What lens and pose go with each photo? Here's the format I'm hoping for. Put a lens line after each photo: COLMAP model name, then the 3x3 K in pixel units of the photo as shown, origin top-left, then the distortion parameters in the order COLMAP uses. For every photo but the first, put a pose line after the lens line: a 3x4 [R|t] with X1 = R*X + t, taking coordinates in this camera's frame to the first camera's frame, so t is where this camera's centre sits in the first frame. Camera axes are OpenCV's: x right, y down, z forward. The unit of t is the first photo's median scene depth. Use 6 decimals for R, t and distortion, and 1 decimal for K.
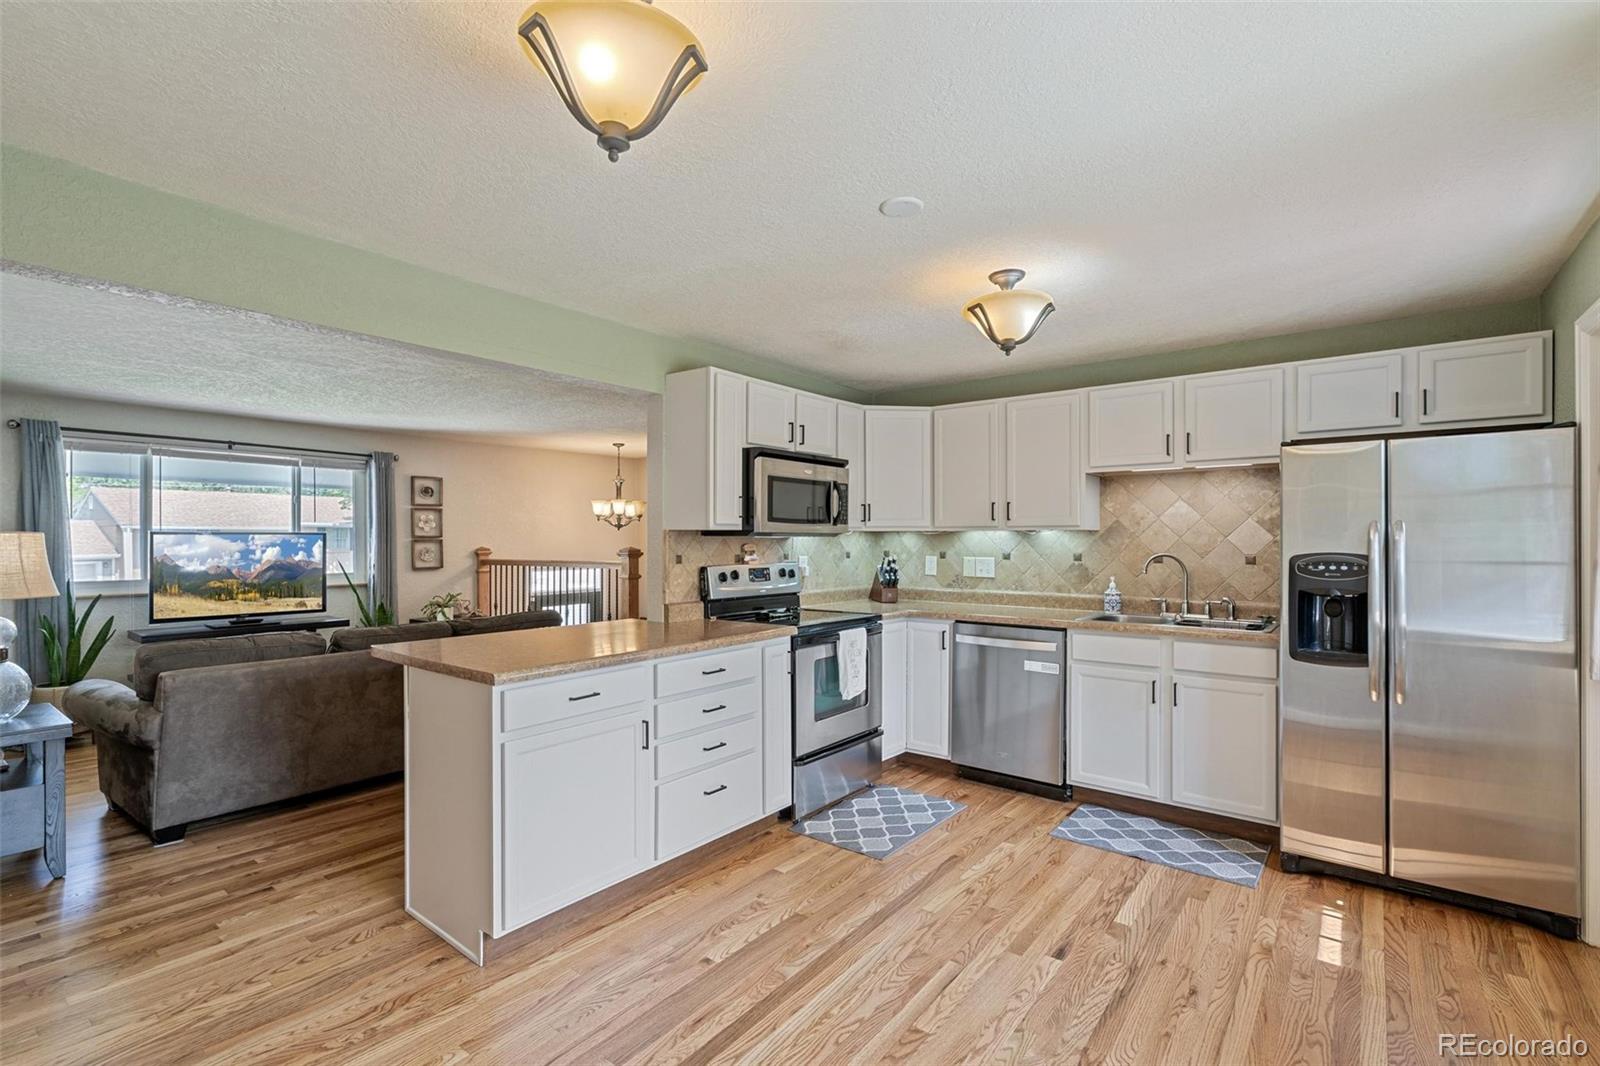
lens RADIAL K [[728.3, 0, 809.6], [0, 728.3, 537.8], [0, 0, 1]] dist [-0.013190, 0.002907]
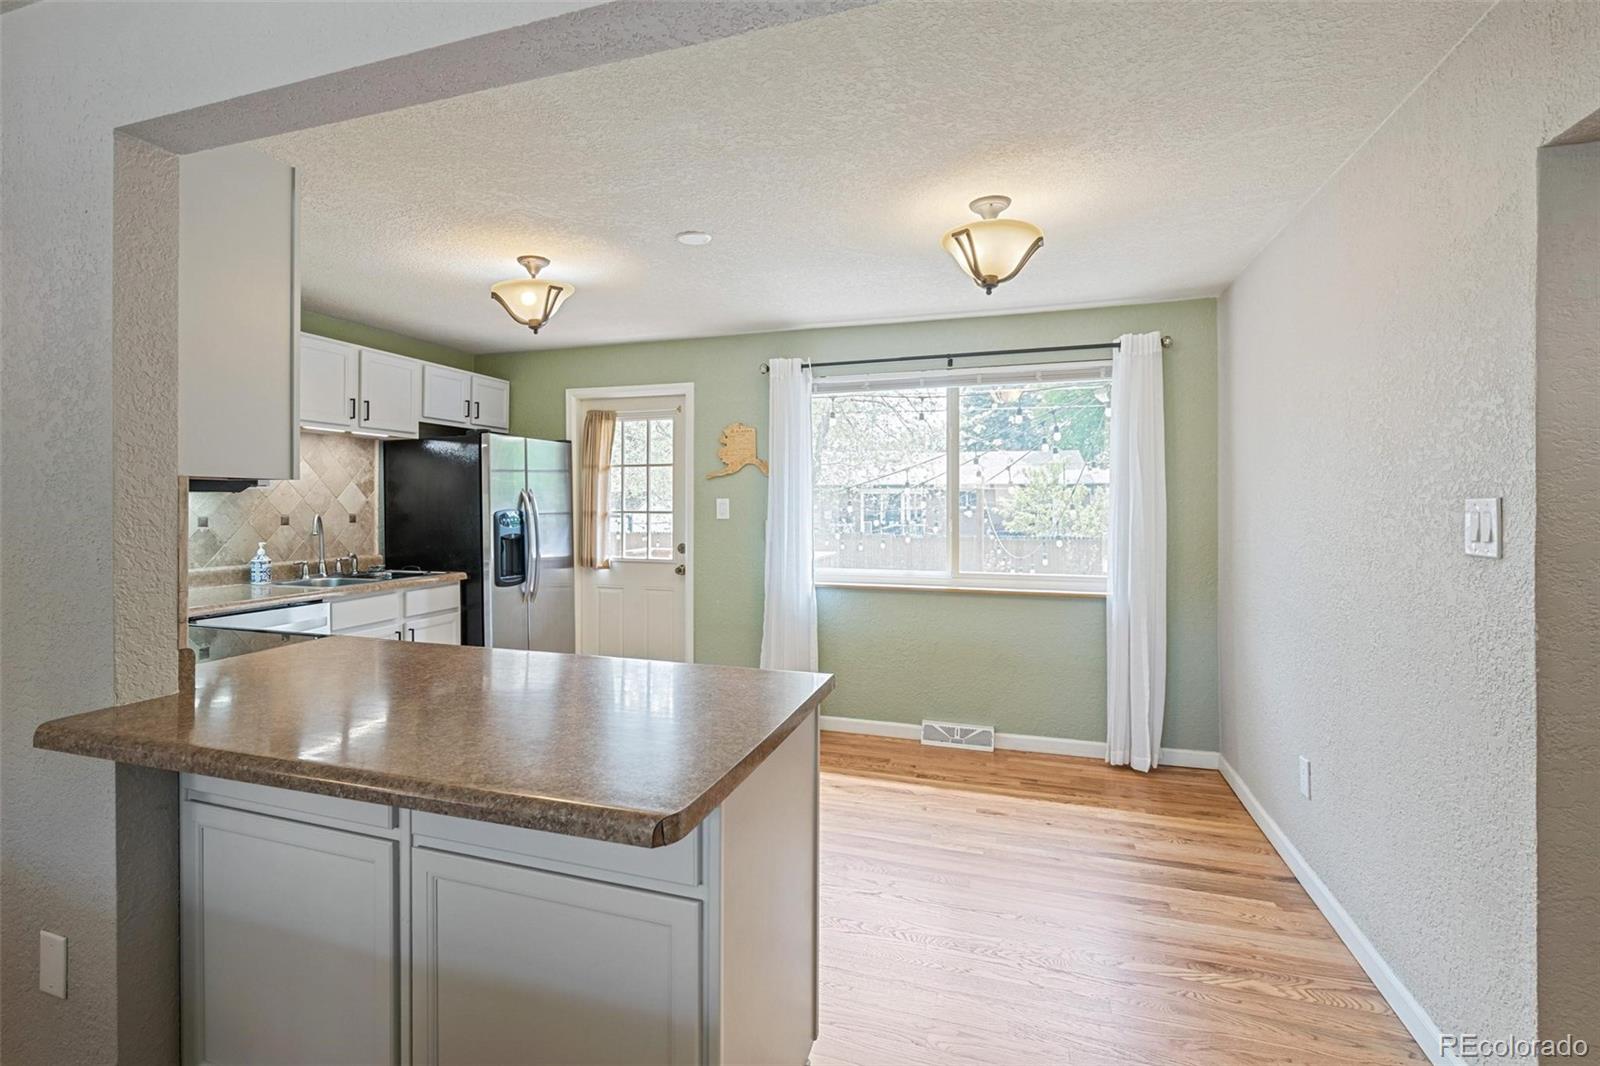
lens RADIAL K [[728.3, 0, 761.1], [0, 728.3, 497.6], [0, 0, 1]] dist [-0.013190, 0.002907]
pose [[-0.315268, 0.003923, 0.948994, -0.642226], [-0.004043, 0.999977, -0.005477, 0.001950], [-0.948994, -0.005564, -0.315245, 0.745097]]
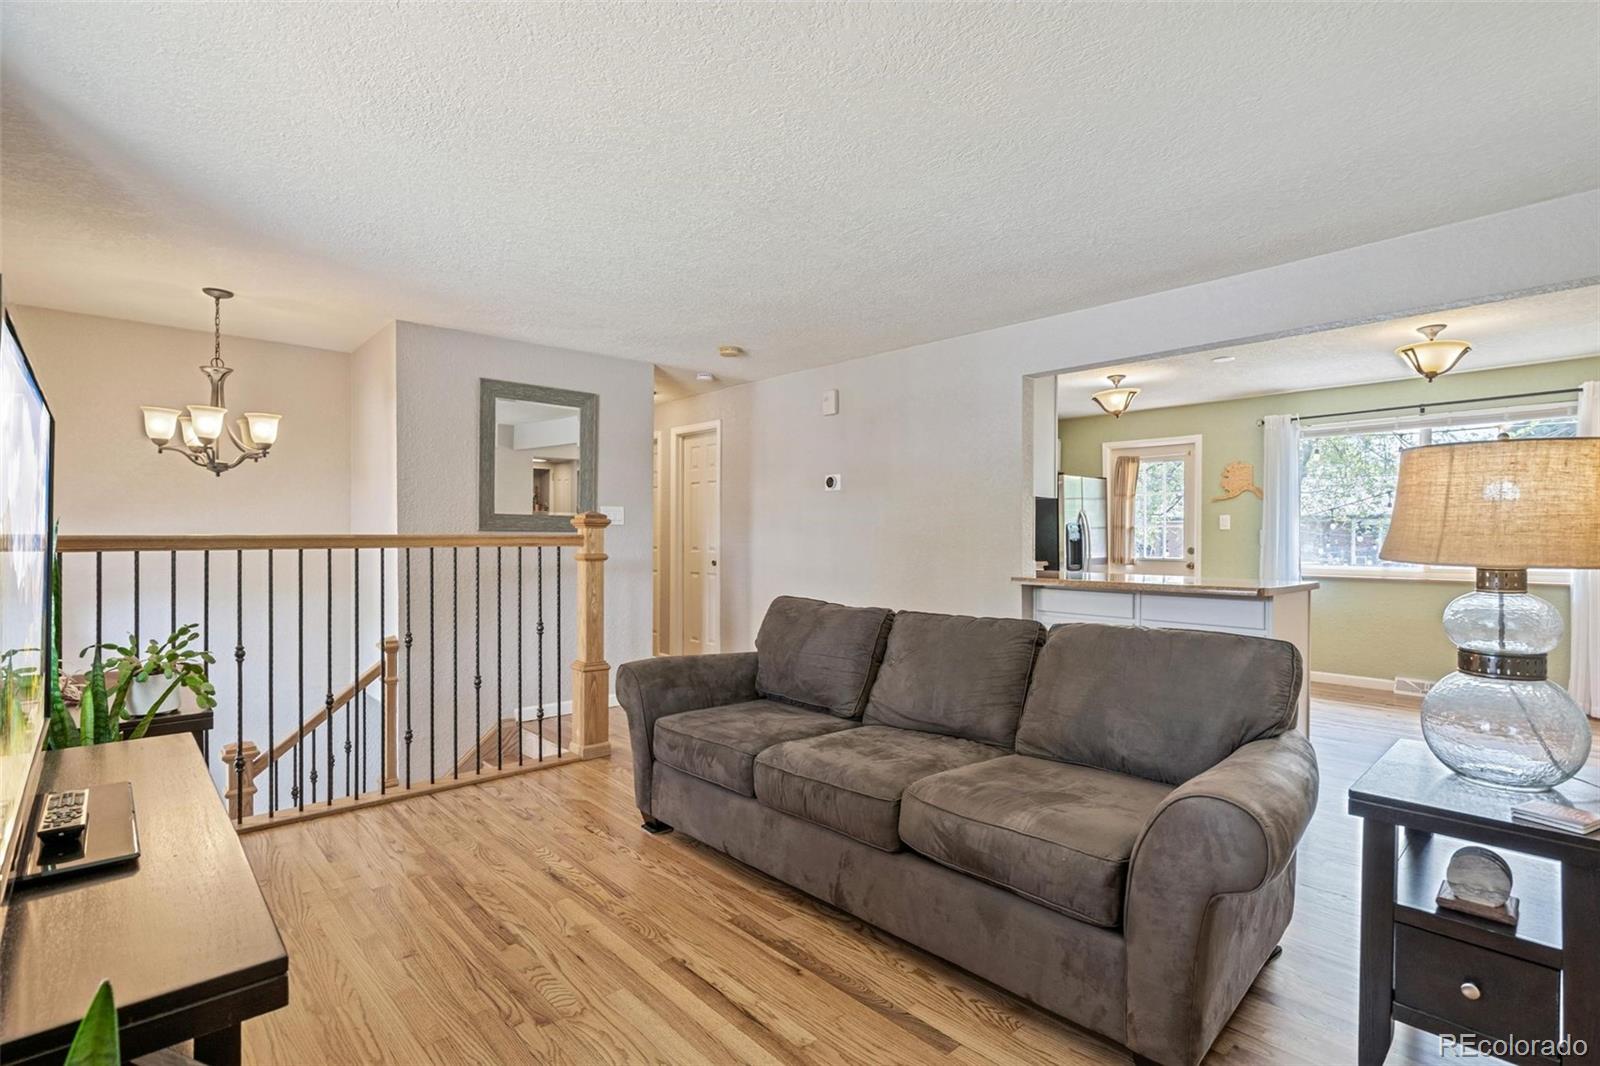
lens RADIAL K [[728.3, 0, 841.1], [0, 728.3, 537.8], [0, 0, 1]] dist [-0.013190, 0.002907]
pose [[0.158839, -0.004938, 0.987292, -1.297824], [-0.008453, 0.999944, 0.006361, 0.046164], [-0.987268, -0.009356, 0.158789, 1.042161]]
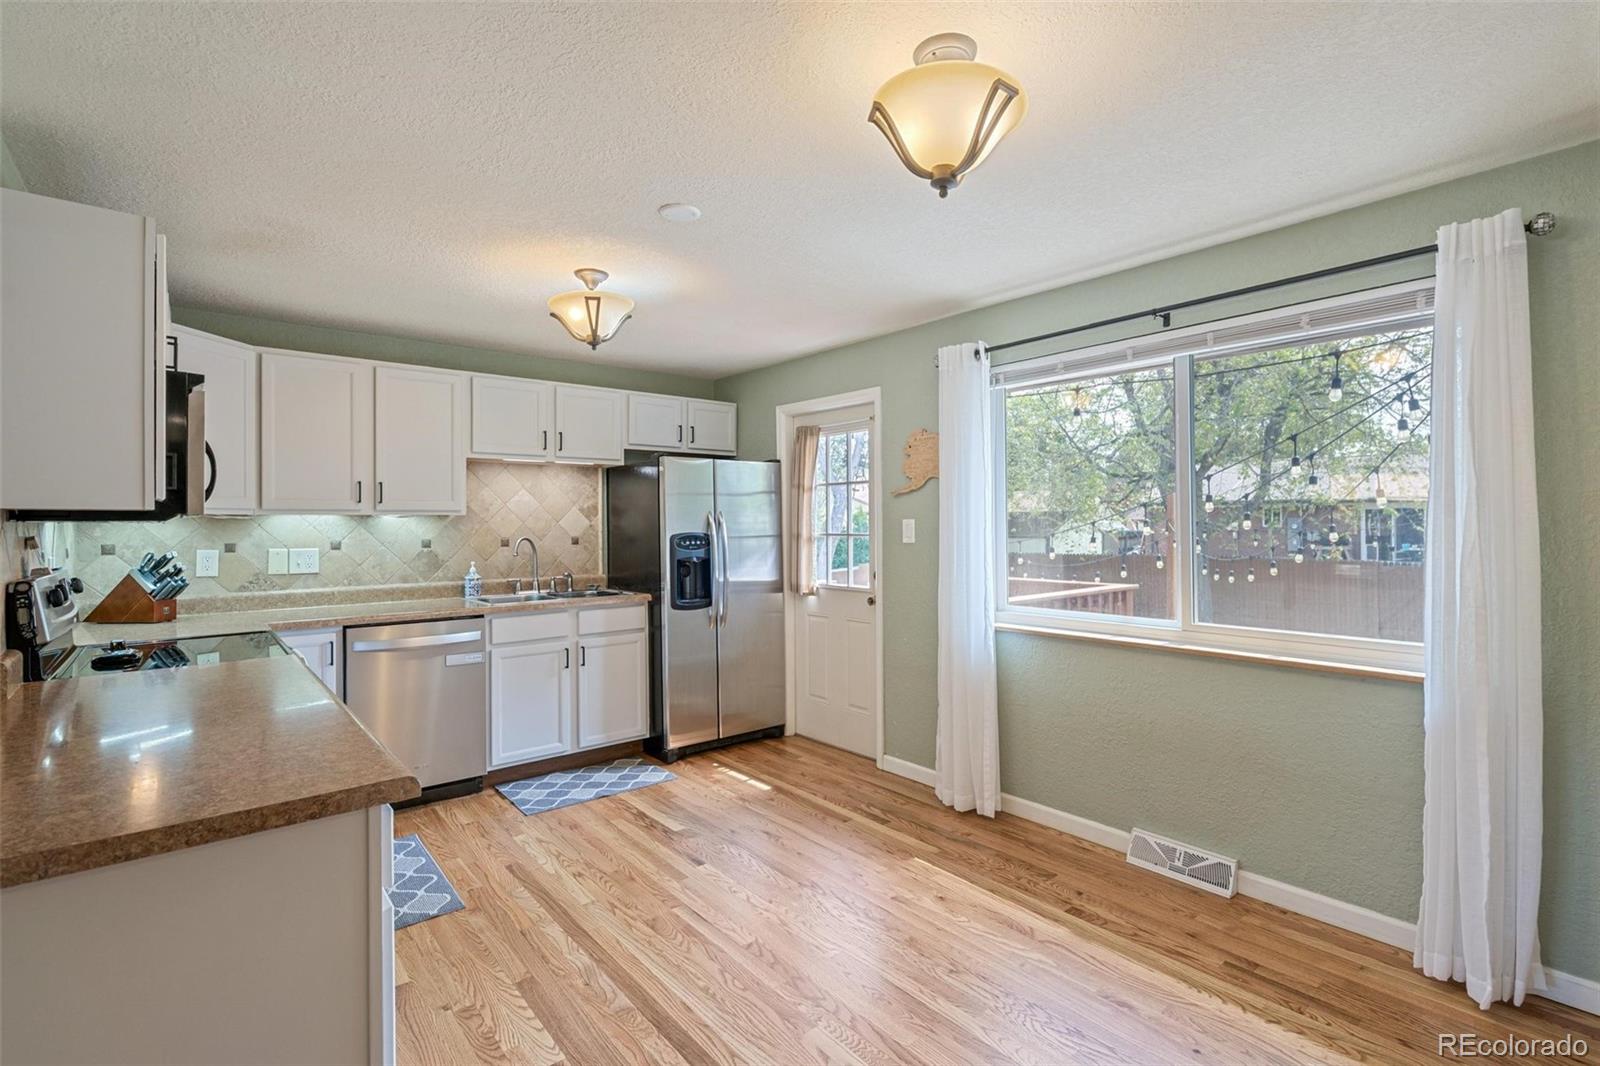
lens RADIAL K [[728.3, 0, 825.2], [0, 728.3, 512.3], [0, 0, 1]] dist [-0.013190, 0.002907]
pose [[0.197044, 0.011933, 0.980322, -0.509629], [0.004779, 0.999902, -0.013132, 0.000599], [-0.980383, 0.007272, 0.196968, 0.336582]]
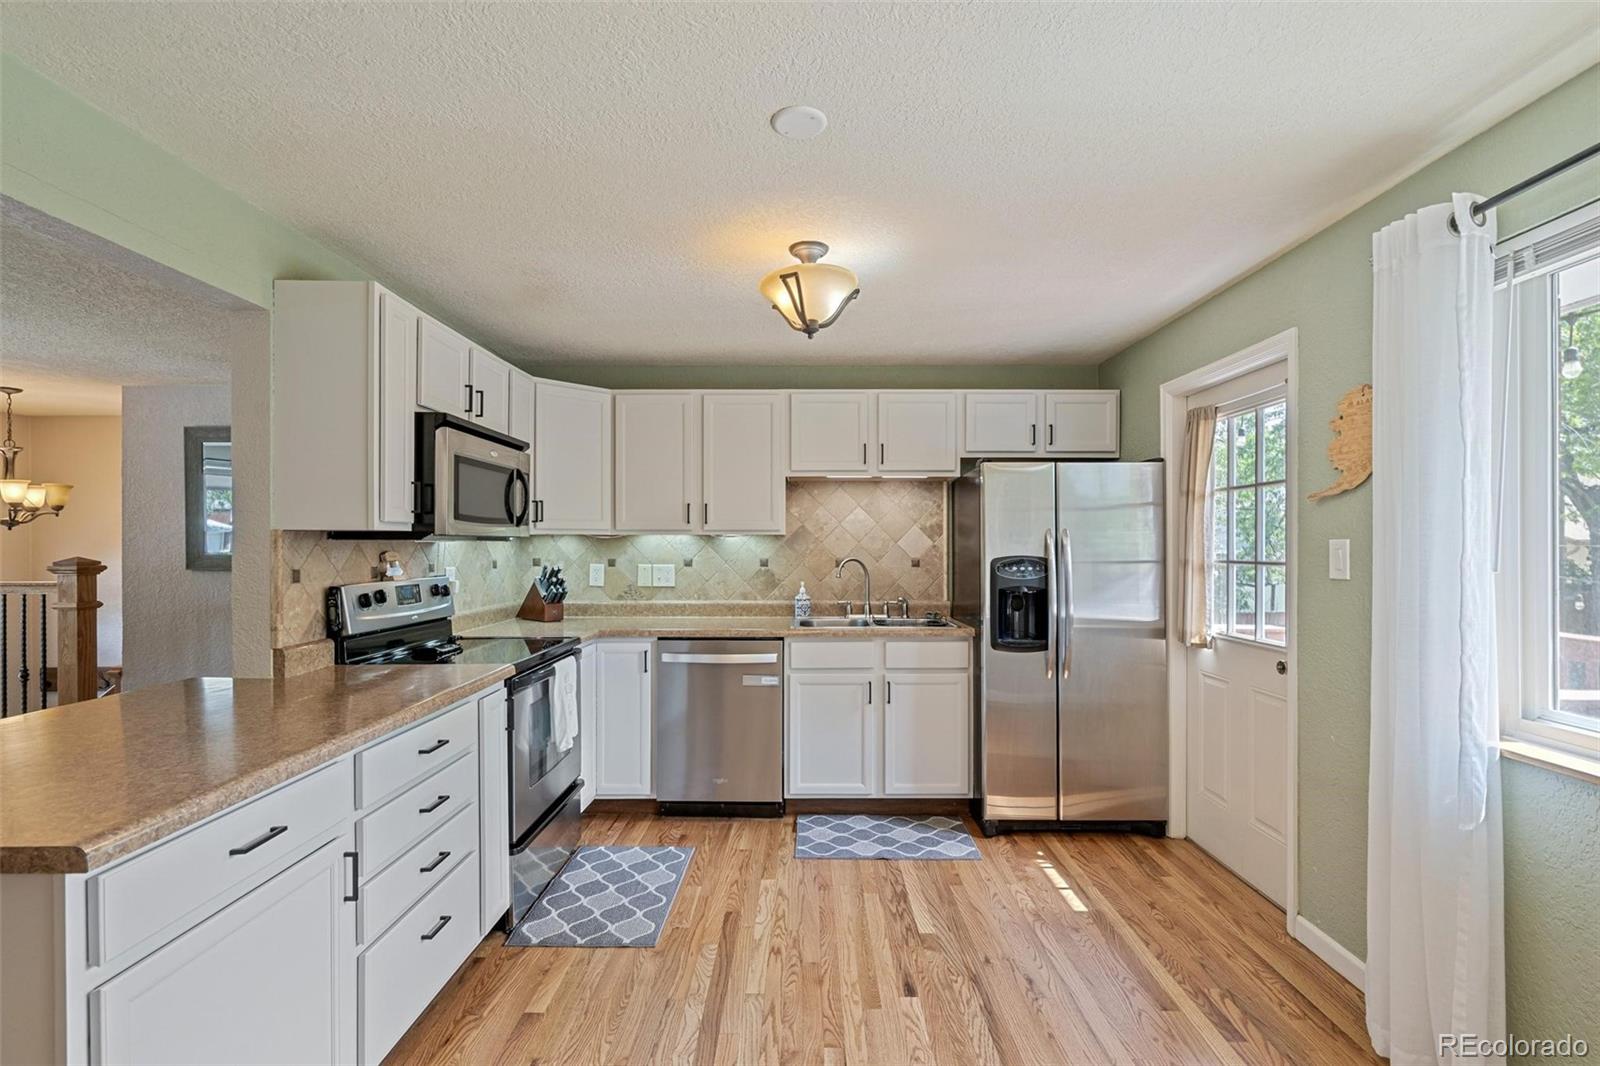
lens RADIAL K [[728.3, 0, 809.0], [0, 728.3, 547.5], [0, 0, 1]] dist [-0.013190, 0.002907]
pose [[0.789911, -0.003621, 0.613210, -0.202241], [-0.000737, 0.999976, 0.006854, -0.000300], [-0.613221, -0.005866, 0.789890, 0.214689]]
